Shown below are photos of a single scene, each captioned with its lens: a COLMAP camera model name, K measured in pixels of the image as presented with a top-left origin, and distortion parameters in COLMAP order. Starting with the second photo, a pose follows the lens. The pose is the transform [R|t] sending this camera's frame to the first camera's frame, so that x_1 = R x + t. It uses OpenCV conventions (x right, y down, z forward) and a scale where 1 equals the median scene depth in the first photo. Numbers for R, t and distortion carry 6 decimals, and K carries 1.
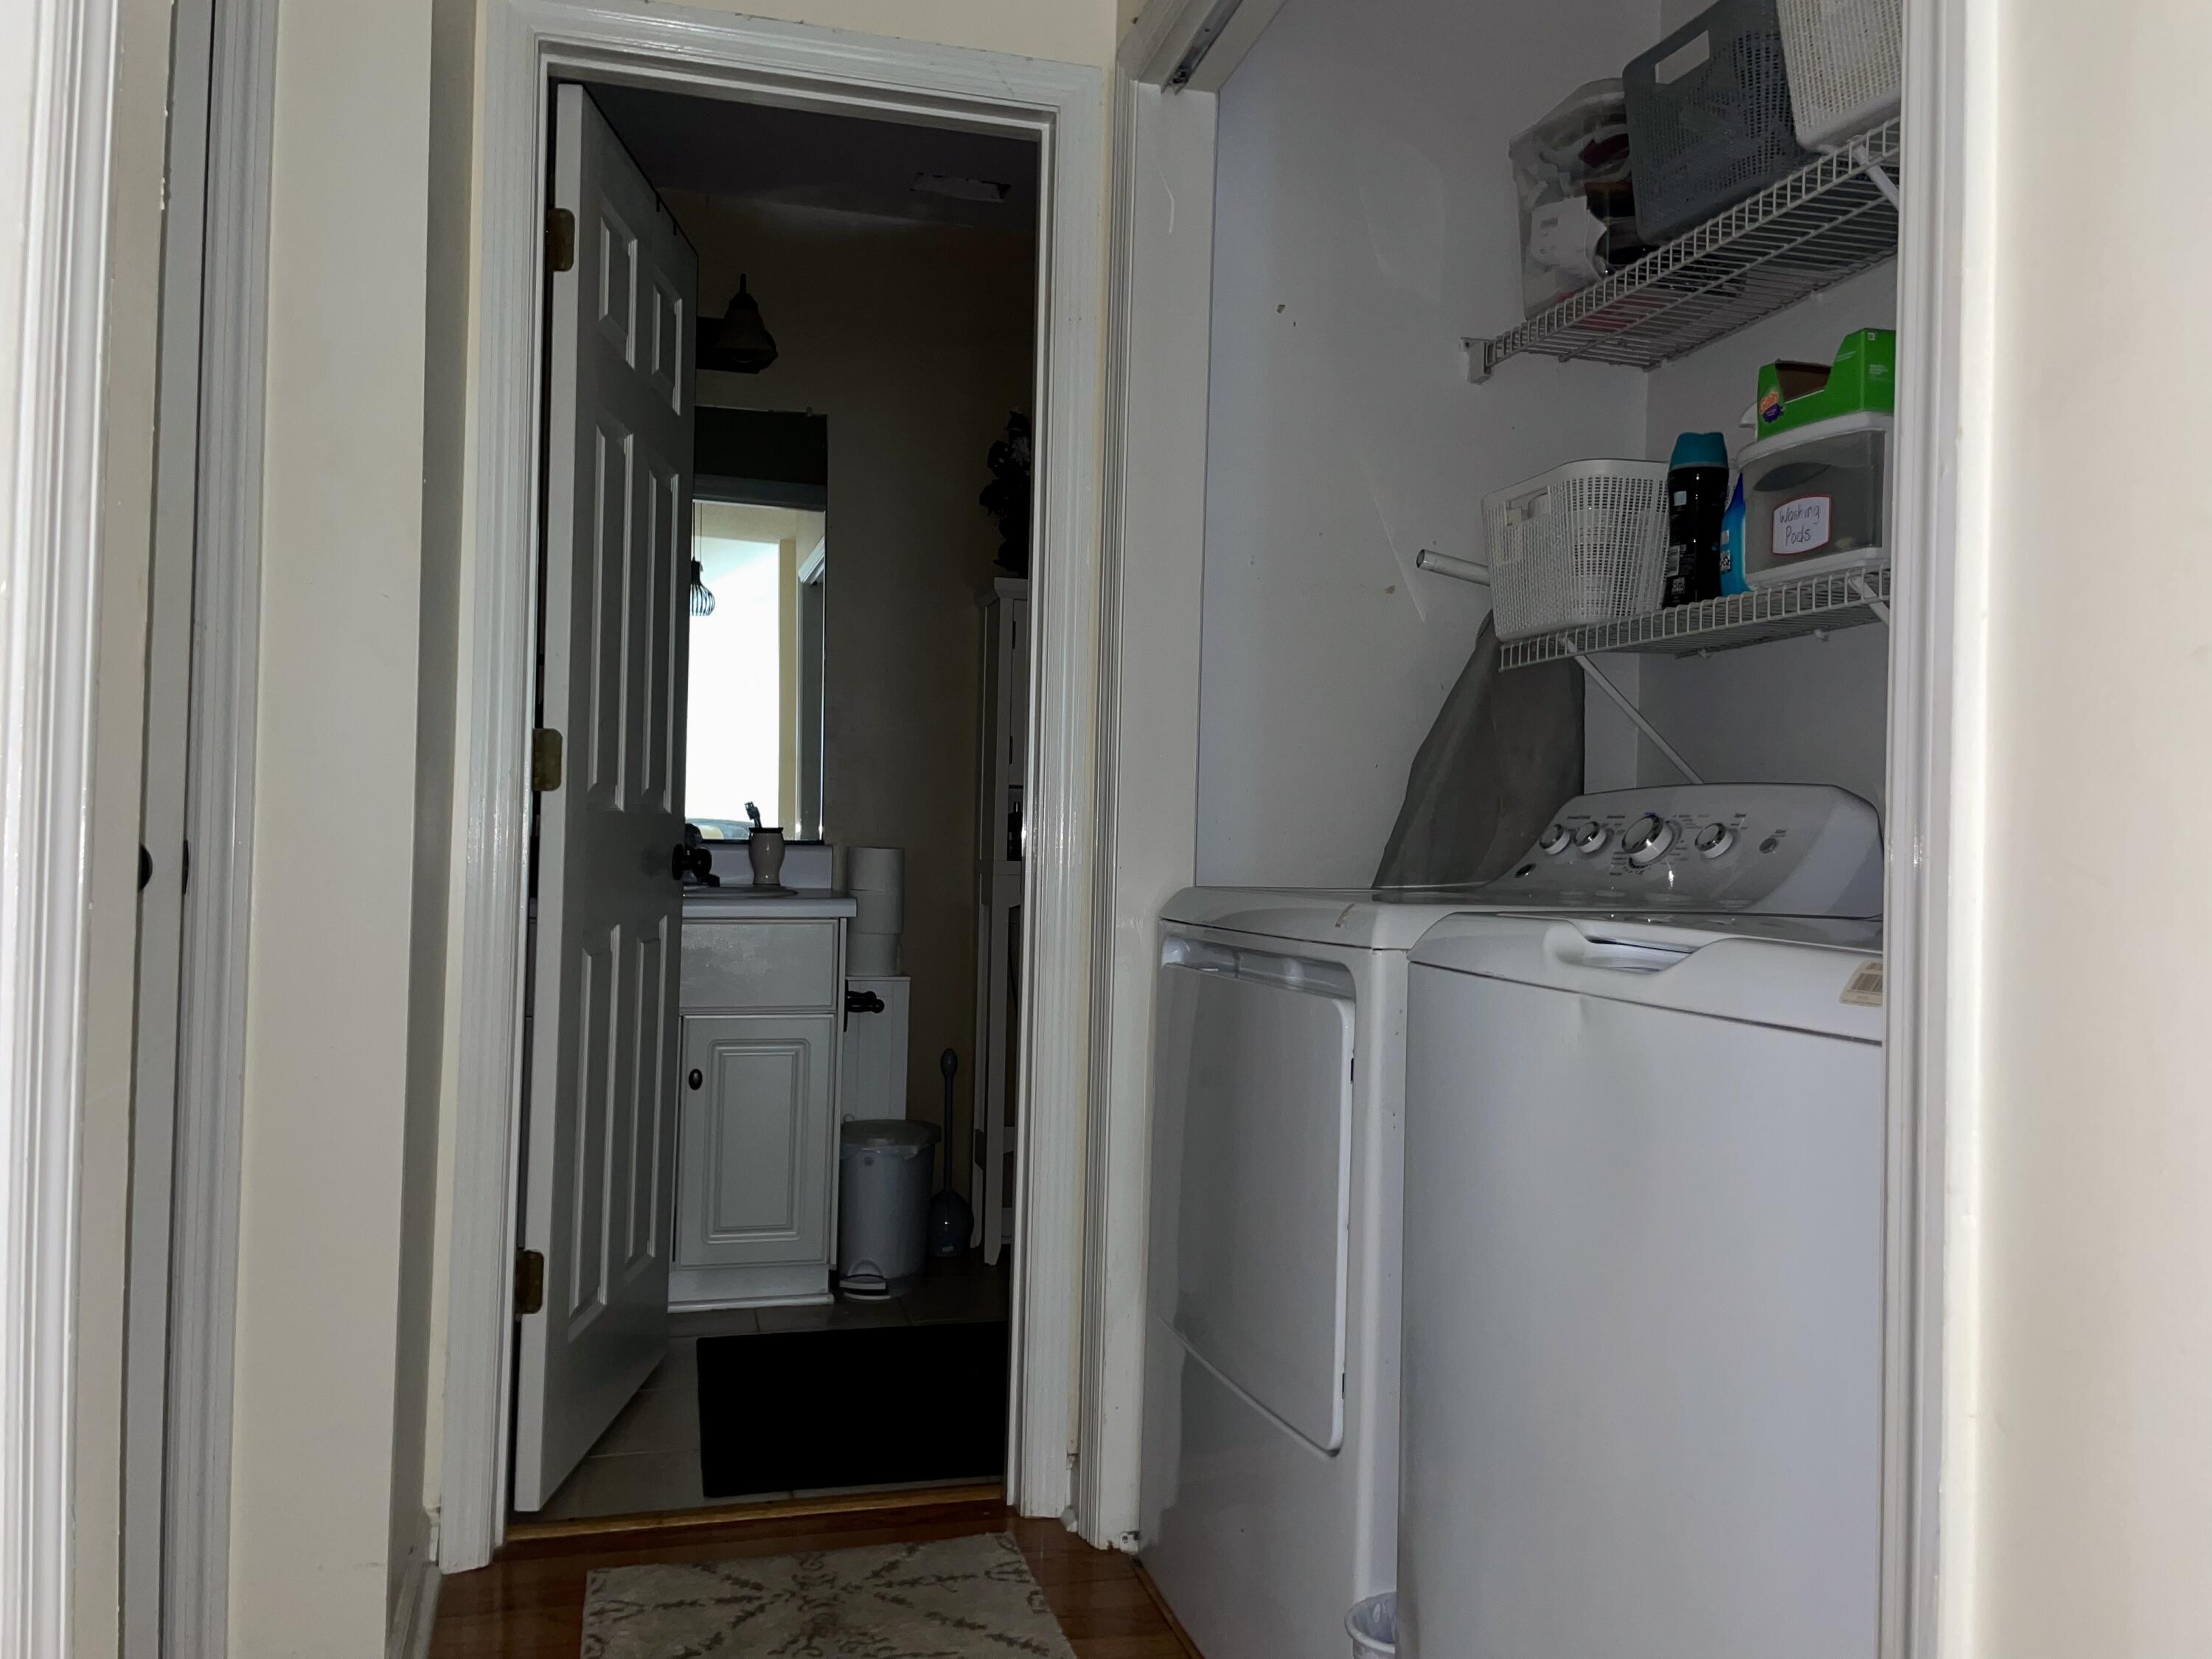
lens RADIAL K [[1805.3, 0, 1113.8], [0, 1805.3, 840.6], [0, 0, 1]] dist [0.092094, -0.130950]
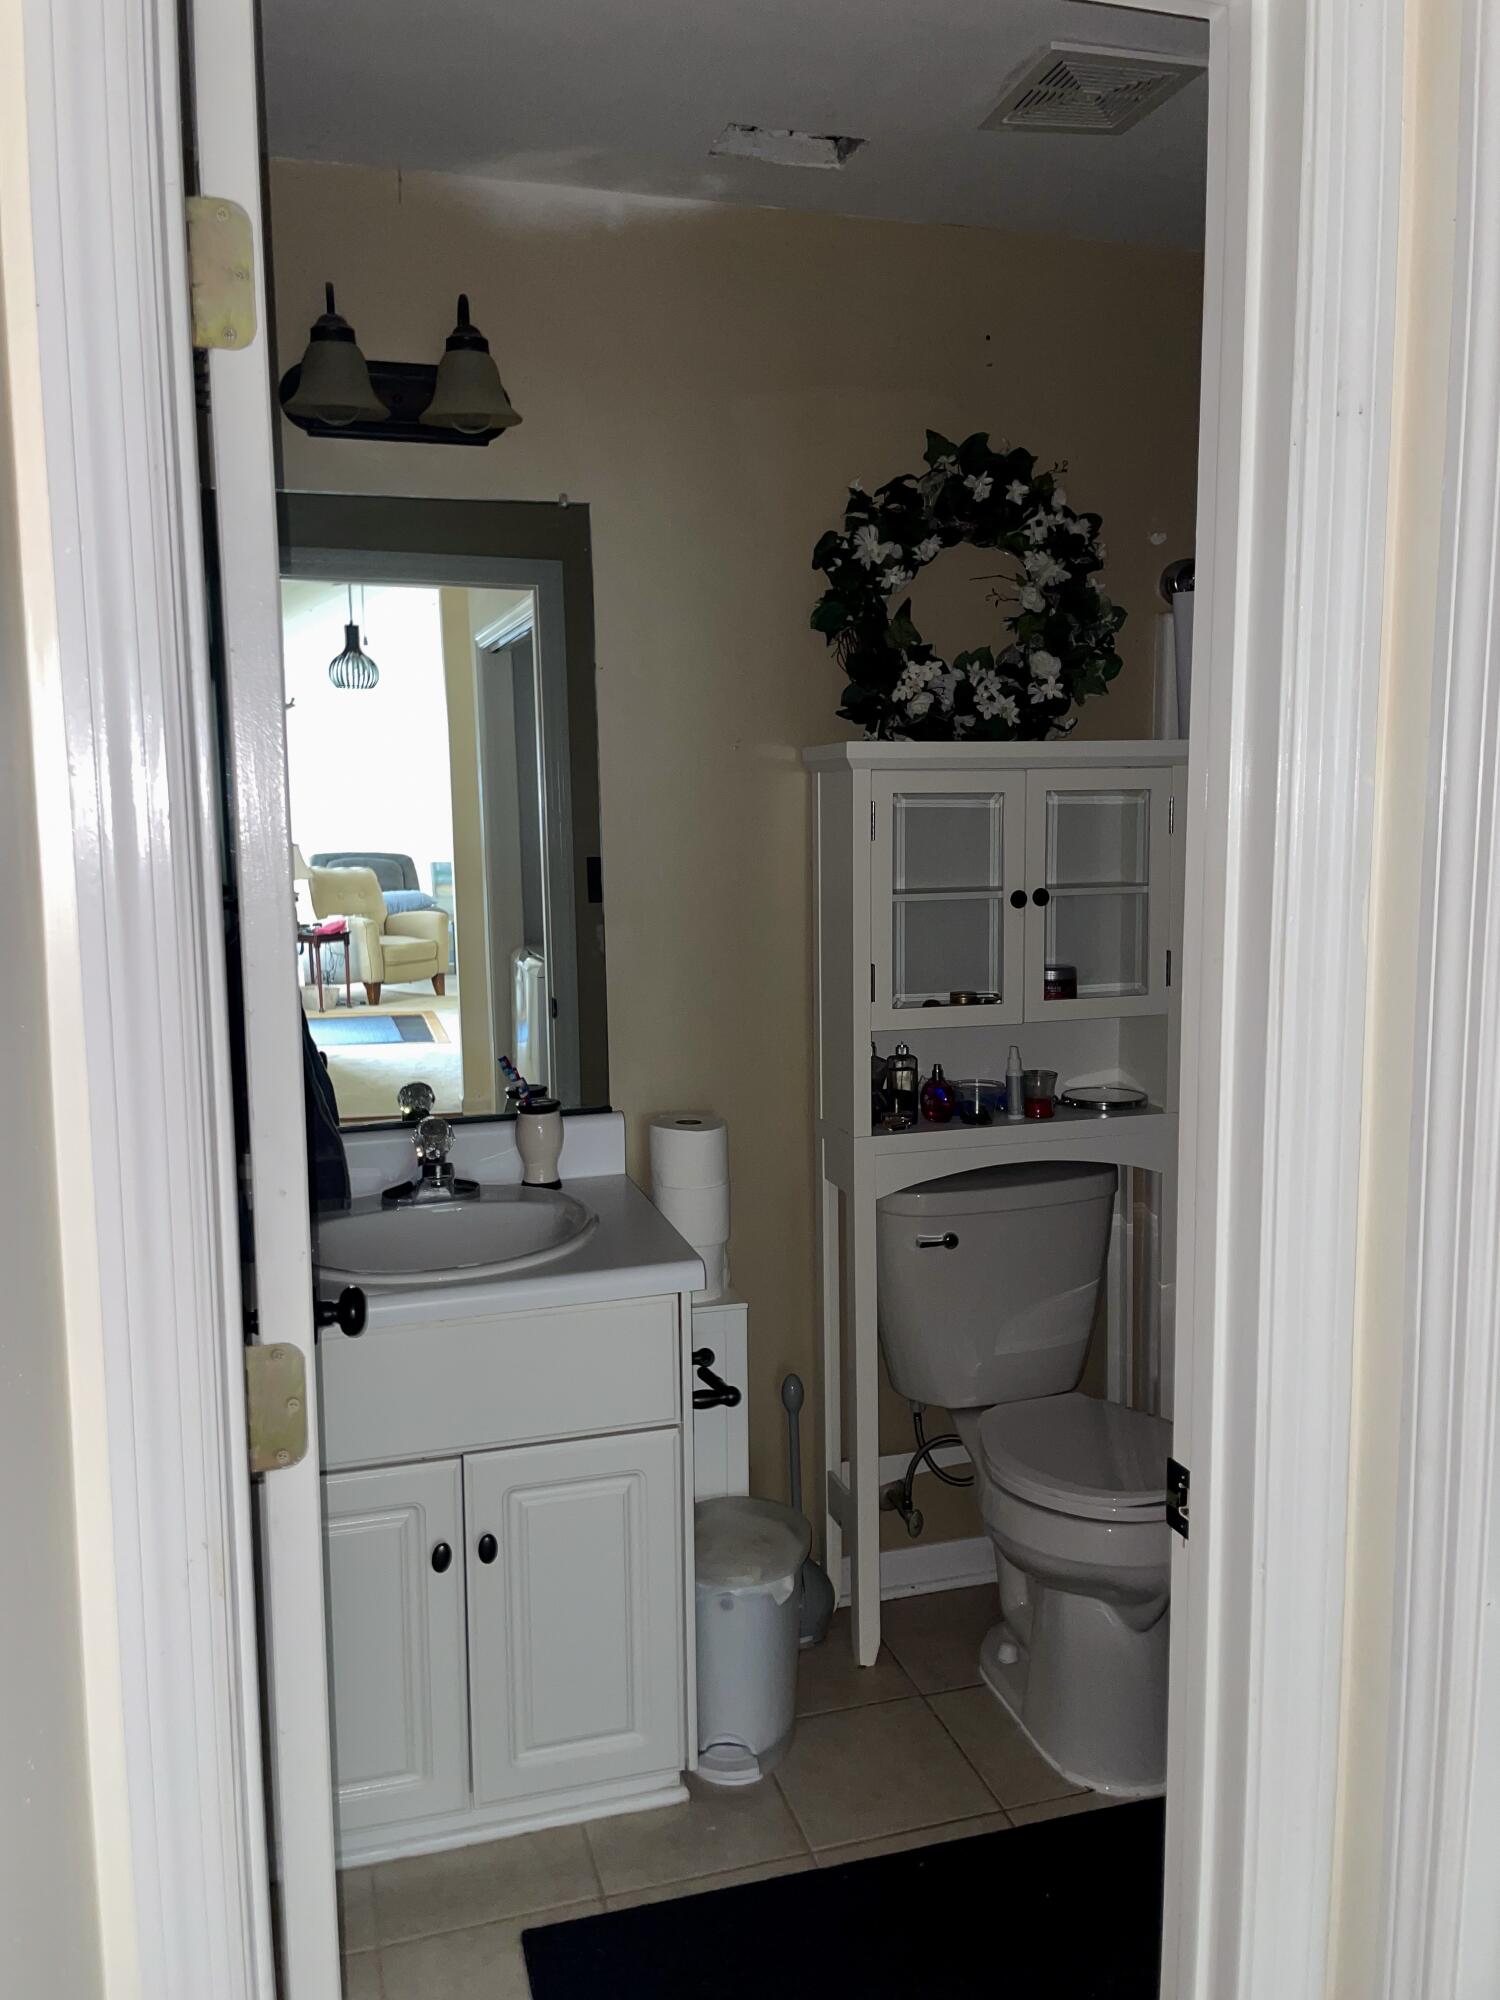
lens RADIAL K [[1632.3, 0, 750.0], [0, 1632.3, 1000.0], [0, 0, 1]] dist [0.092094, -0.130950]
pose [[0.998864, -0.042462, 0.021644, -0.120357], [0.039206, 0.990283, 0.133424, -0.132309], [-0.027099, -0.132424, 0.990823, 0.364278]]
